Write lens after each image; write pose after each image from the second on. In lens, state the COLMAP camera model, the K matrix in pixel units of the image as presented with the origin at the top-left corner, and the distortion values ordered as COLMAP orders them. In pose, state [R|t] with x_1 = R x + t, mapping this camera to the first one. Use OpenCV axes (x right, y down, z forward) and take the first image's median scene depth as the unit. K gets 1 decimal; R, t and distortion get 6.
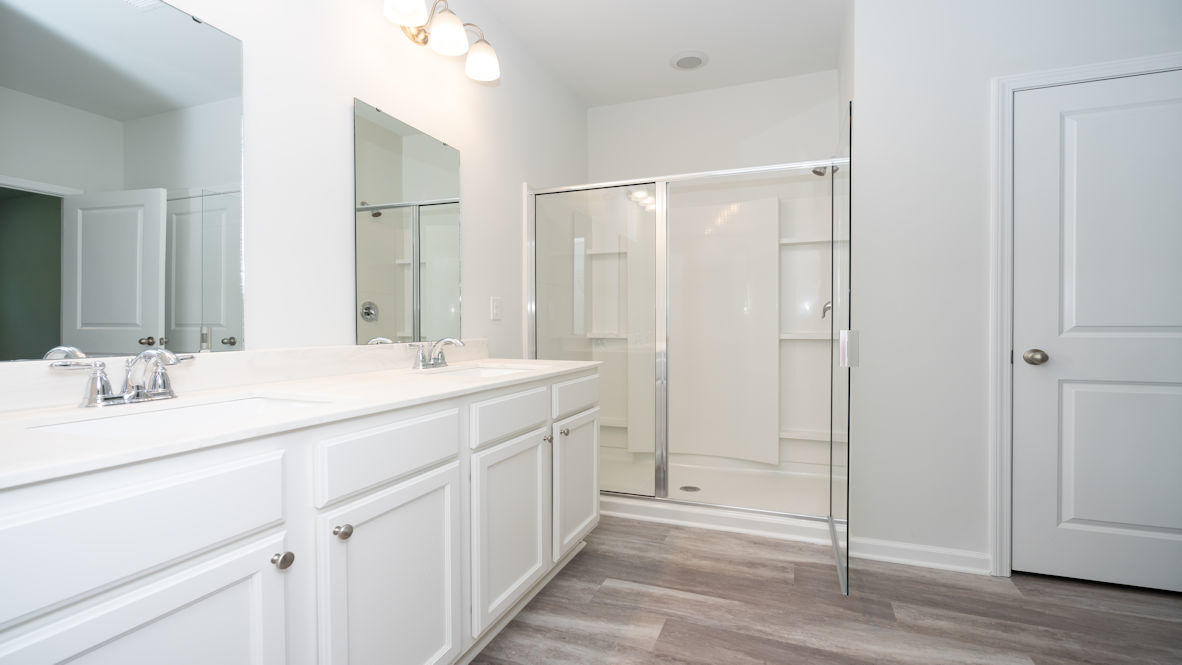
lens RADIAL K [[531.5, 0, 593.0], [0, 531.5, 329.7], [0, 0, 1]] dist [-0.000404, 0.000245]
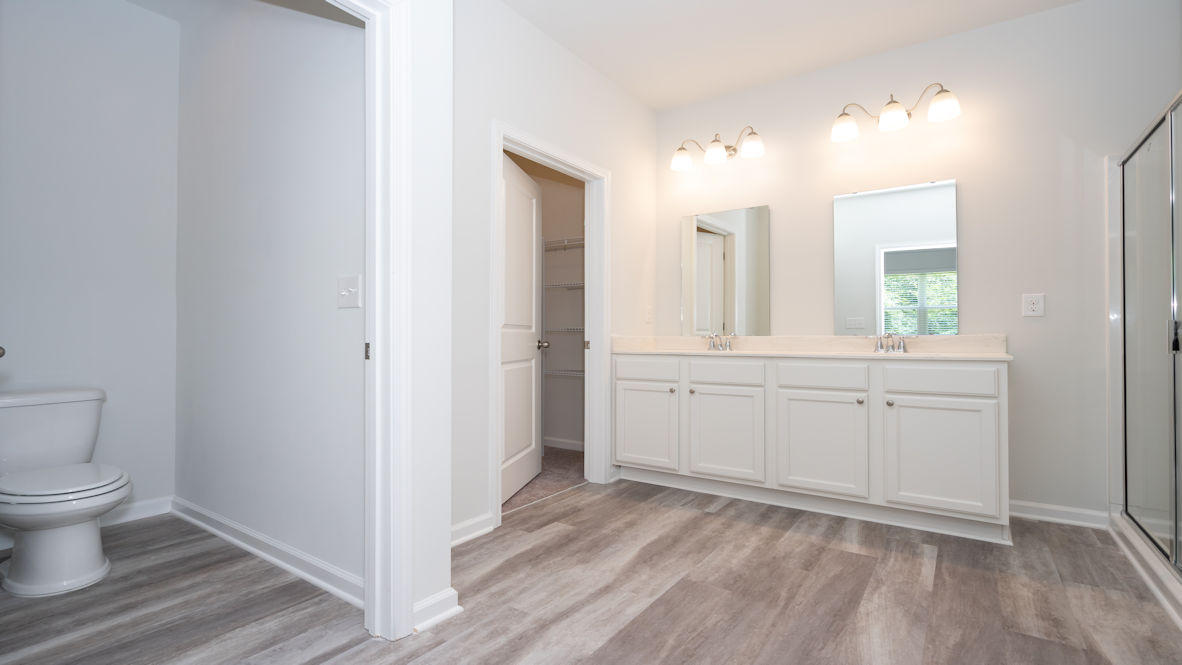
lens RADIAL K [[531.5, 0, 593.0], [0, 531.5, 329.7], [0, 0, 1]] dist [-0.000404, 0.000245]
pose [[-0.219925, -0.011270, -0.975452, 1.207548], [-0.008264, 0.999919, -0.009689, 0.028832], [0.975482, 0.005930, -0.220001, 0.509085]]
